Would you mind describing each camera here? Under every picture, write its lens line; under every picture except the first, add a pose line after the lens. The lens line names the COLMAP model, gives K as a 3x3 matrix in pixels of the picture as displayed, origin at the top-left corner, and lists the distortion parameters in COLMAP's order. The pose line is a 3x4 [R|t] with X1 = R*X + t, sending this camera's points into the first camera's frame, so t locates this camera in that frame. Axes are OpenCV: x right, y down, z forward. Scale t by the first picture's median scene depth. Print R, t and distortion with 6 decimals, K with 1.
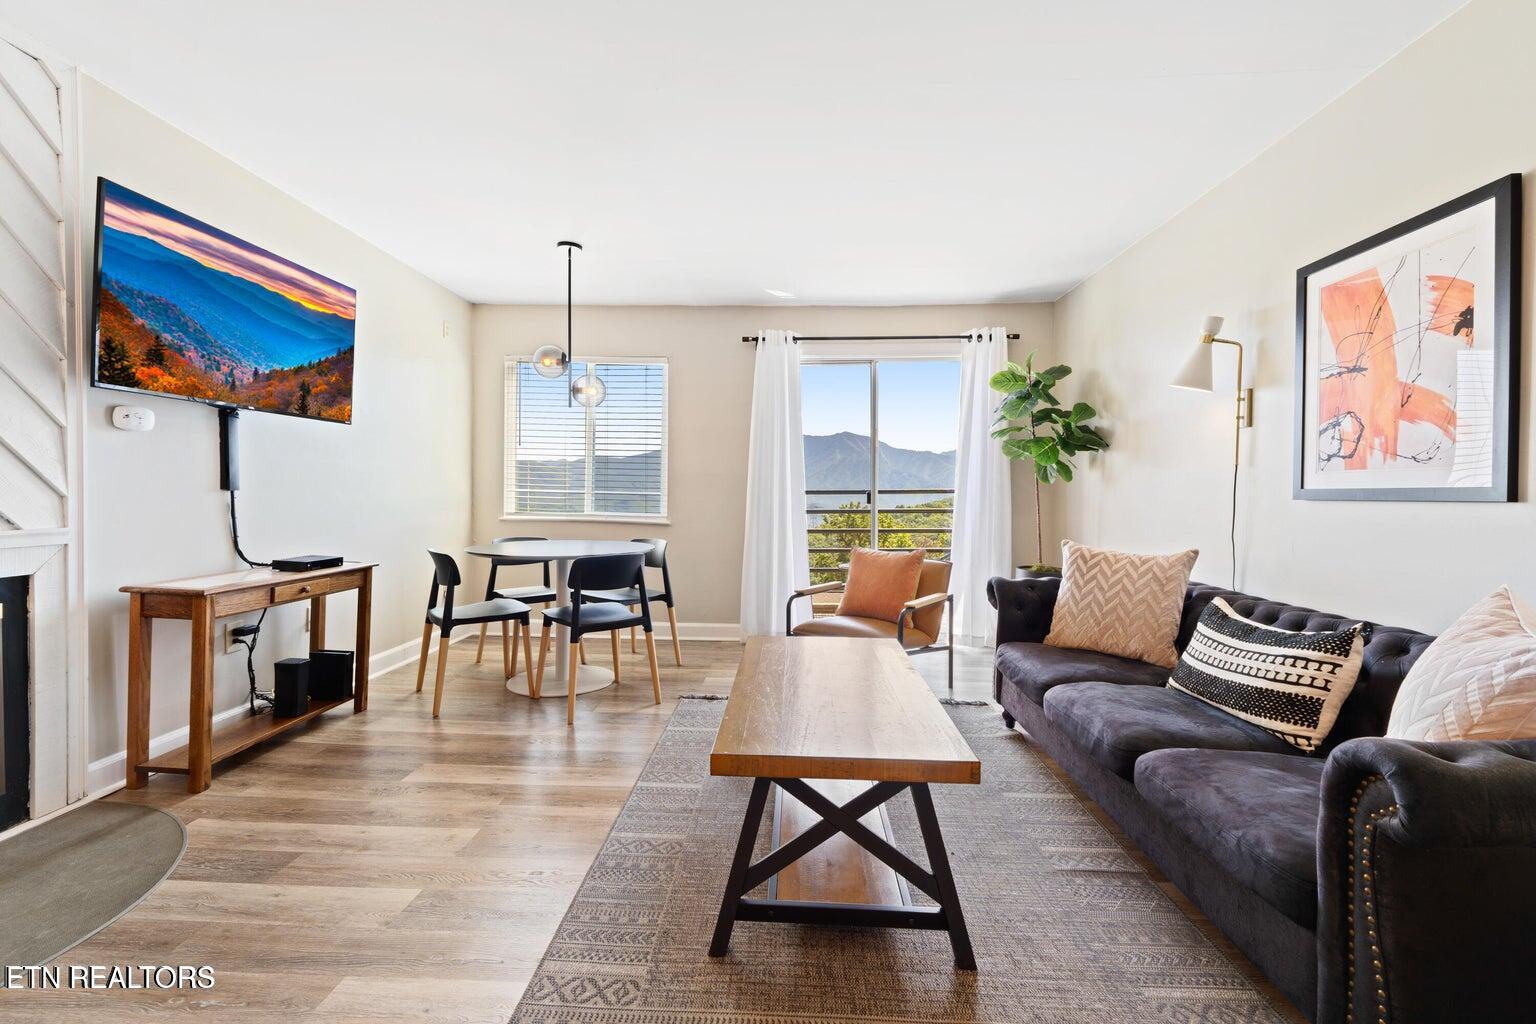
lens RADIAL K [[637.8, 0, 760.8], [0, 637.8, 501.0], [0, 0, 1]] dist [0.002720, 0.000610]
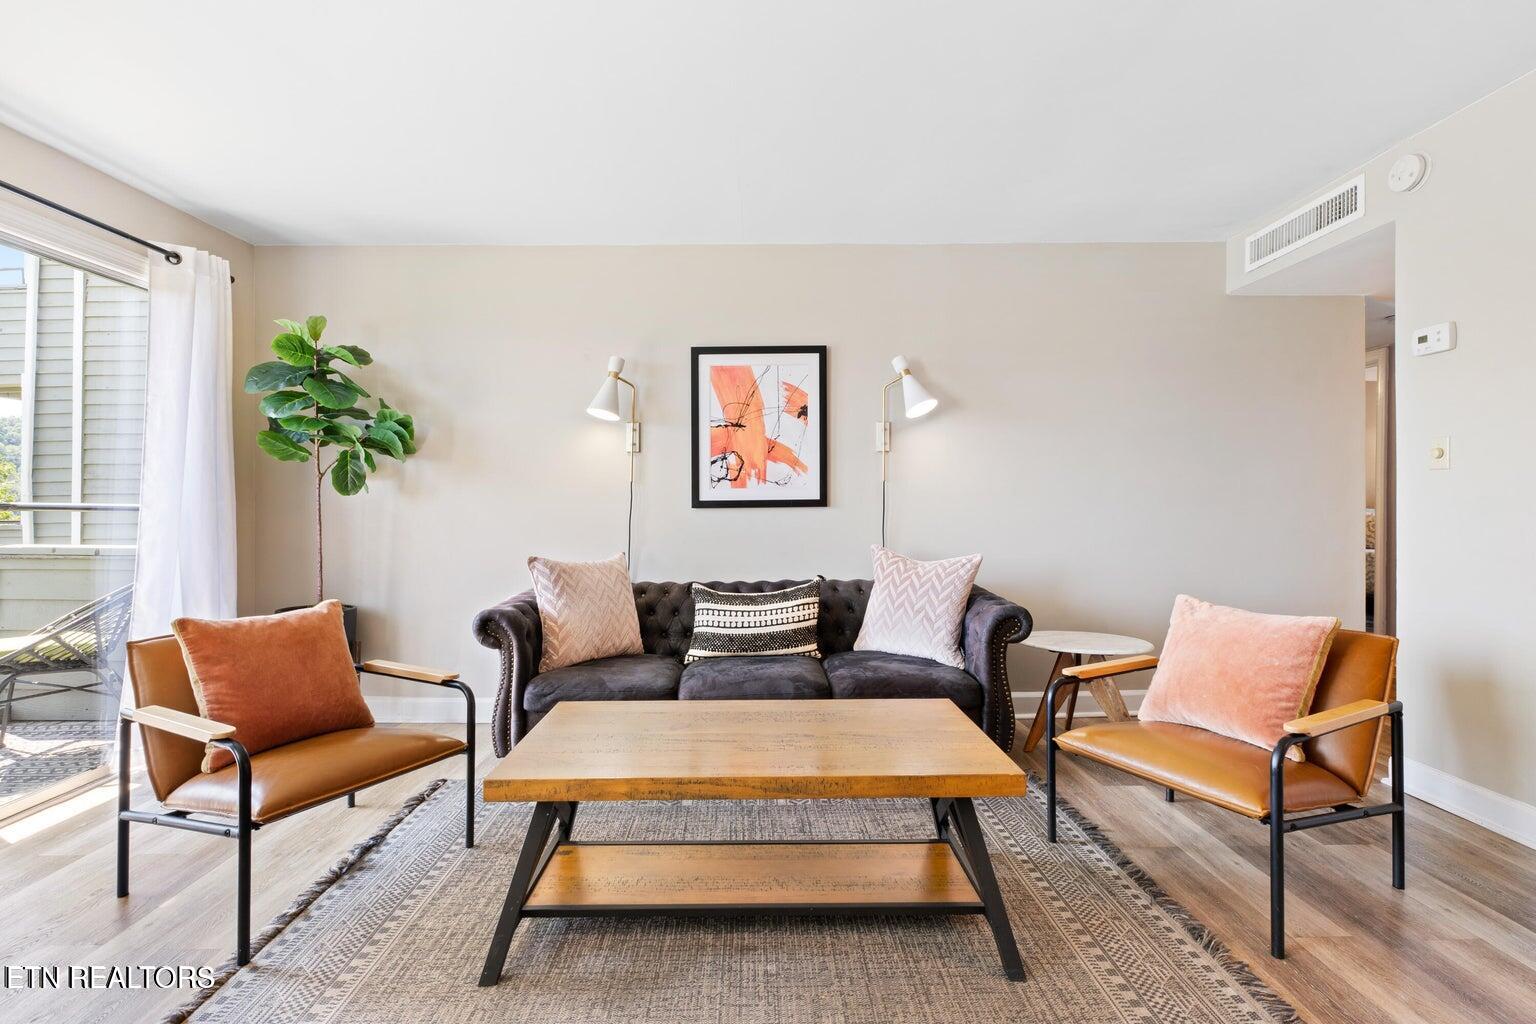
lens RADIAL K [[702.2, 0, 772.2], [0, 702.2, 497.8], [0, 0, 1]] dist [0.000319, 0.000007]
pose [[-0.057322, -0.004226, 0.998347, -0.656799], [0.023380, 0.999711, 0.005574, -0.026632], [-0.998082, 0.023661, -0.057206, 0.818086]]
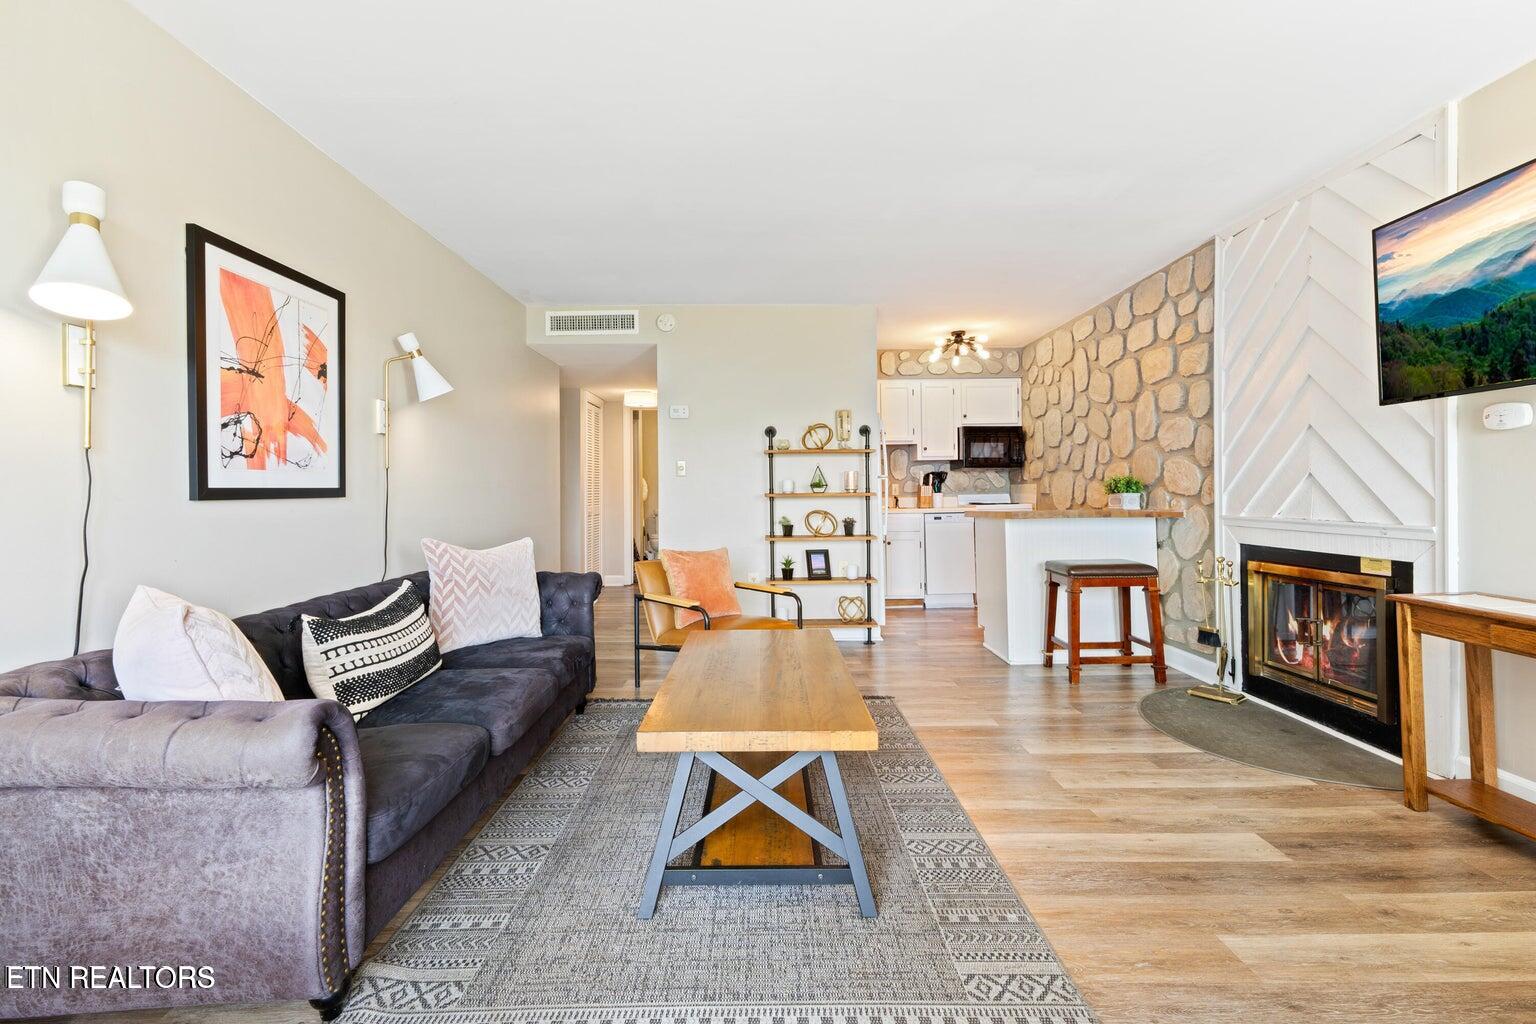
lens RADIAL K [[649.3, 0, 768.0], [0, 649.3, 512.0], [0, 0, 1]] dist [0.000160, 0.000072]
pose [[-0.998187, -0.001388, -0.060165, 0.128027], [-0.004324, 0.998804, 0.048698, -0.028152], [0.060026, 0.048870, -0.997000, 1.698161]]
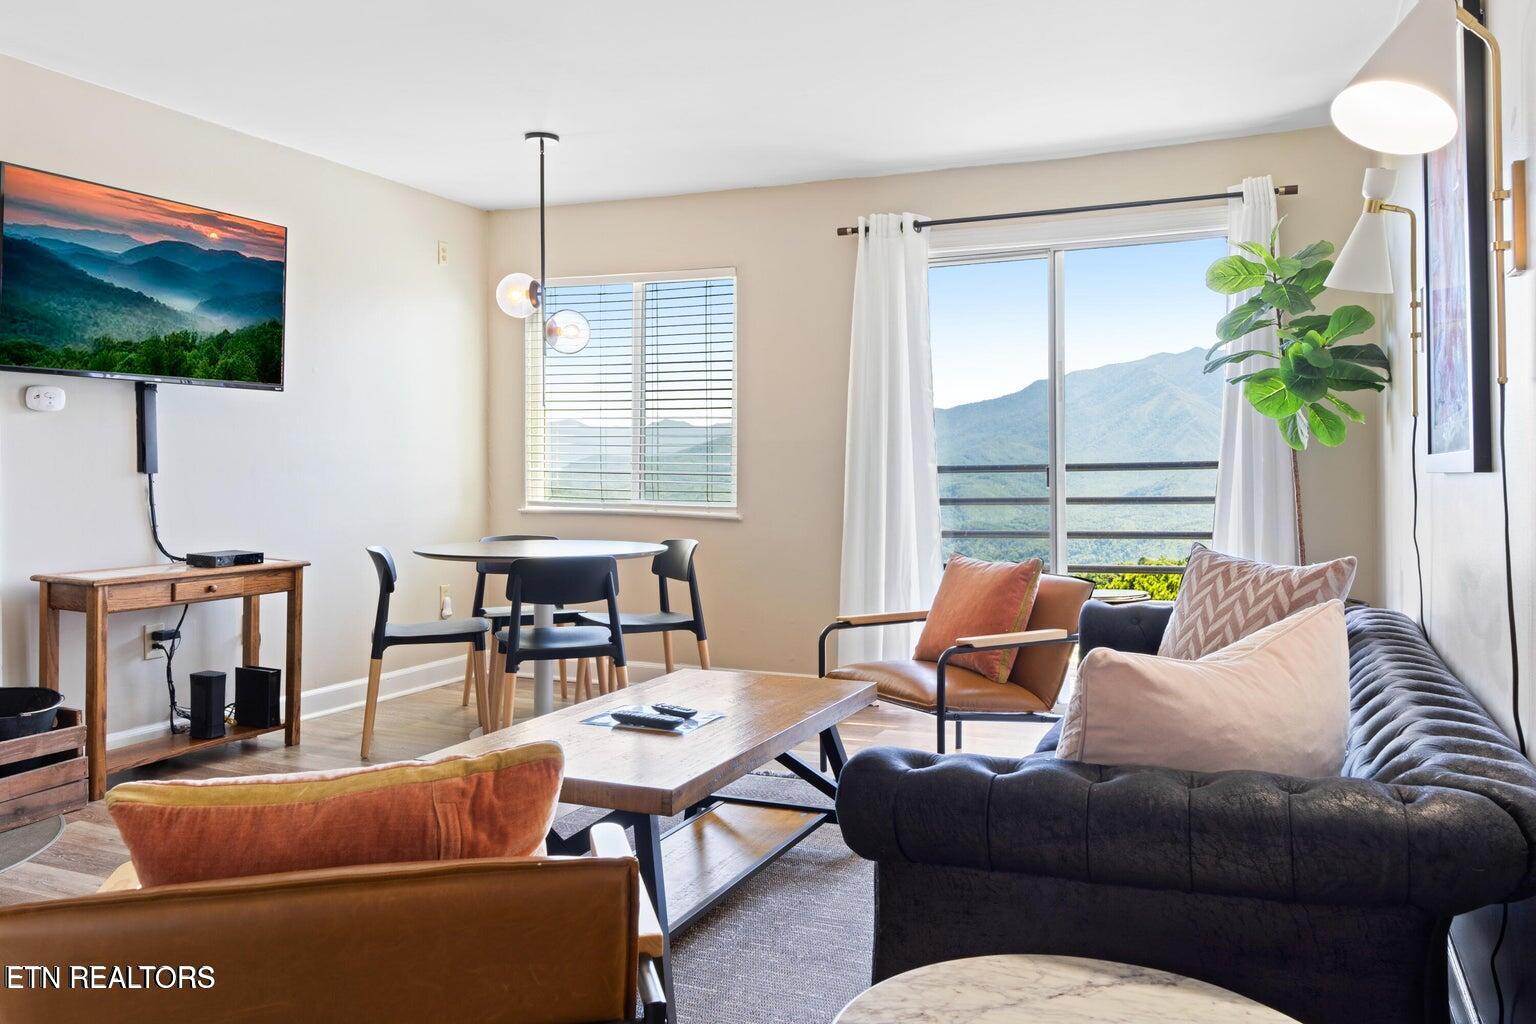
lens RADIAL K [[1168.5, 0, 773.1], [0, 1168.5, 467.5], [0, 0, 1]] dist [-0.006916, 0.003814]
pose [[0.938757, -0.010860, -0.344408, 0.565838], [0.005046, 0.999829, -0.017774, 0.008623], [0.344542, 0.014947, 0.938652, -0.225193]]
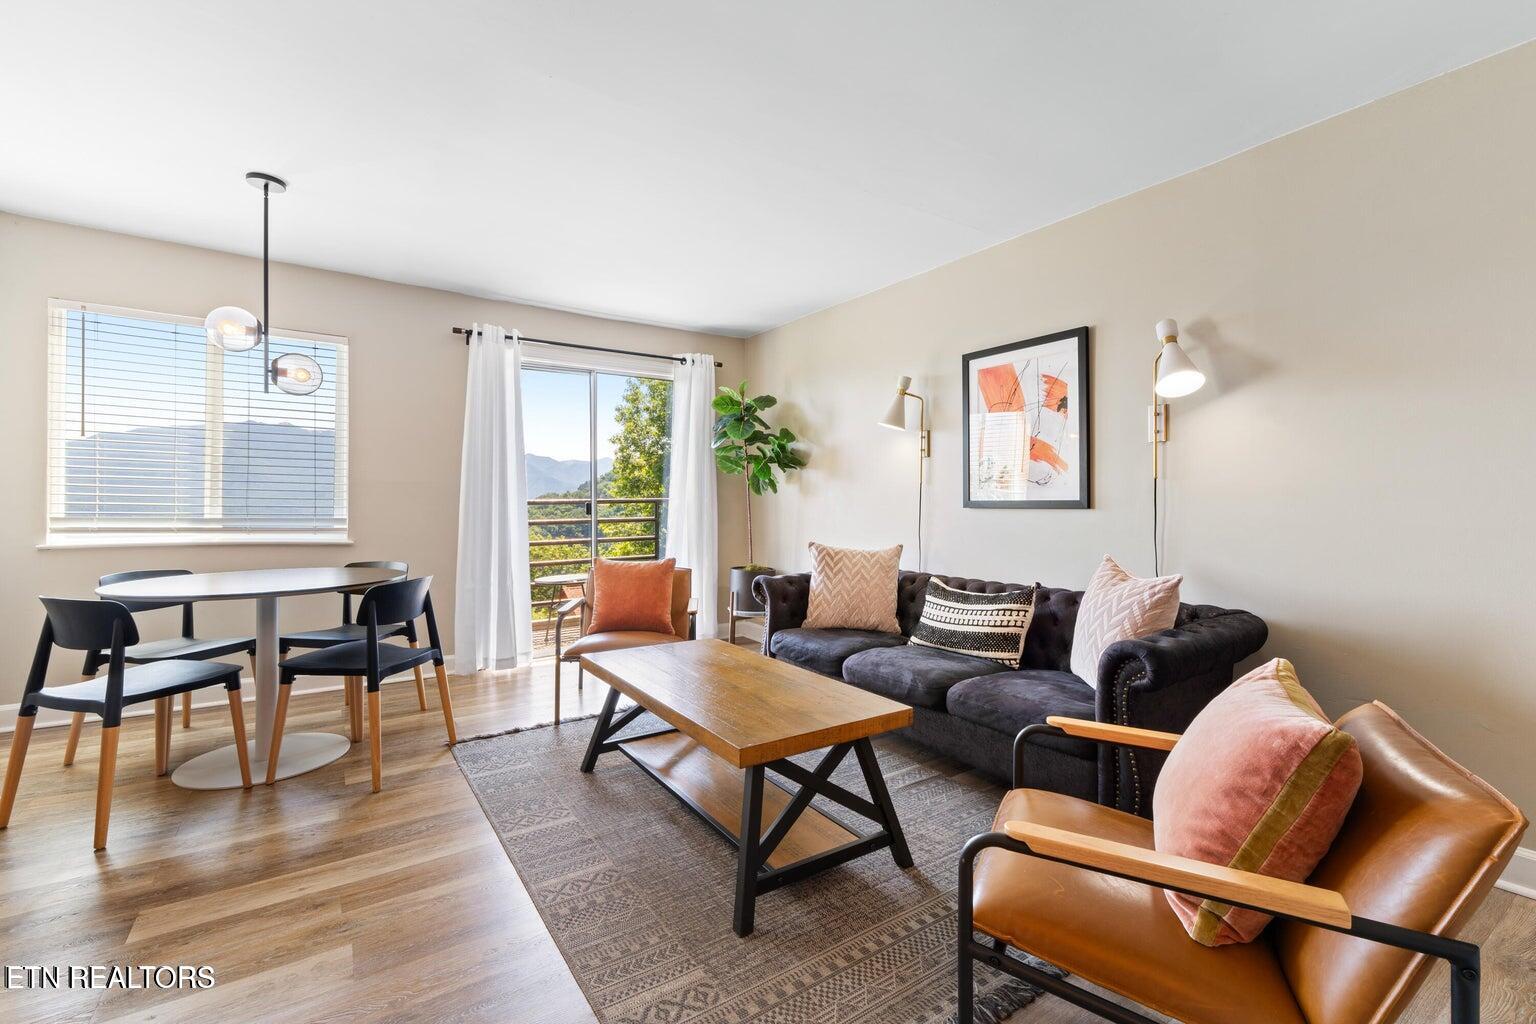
lens RADIAL K [[660.1, 0, 756.8], [0, 660.1, 497.0], [0, 0, 1]] dist [0.001287, 0.000433]
pose [[0.803533, -0.000348, 0.595260, -0.421912], [0.011480, 0.999823, -0.014912, -0.008866], [-0.595150, 0.018816, 0.803395, 0.042998]]
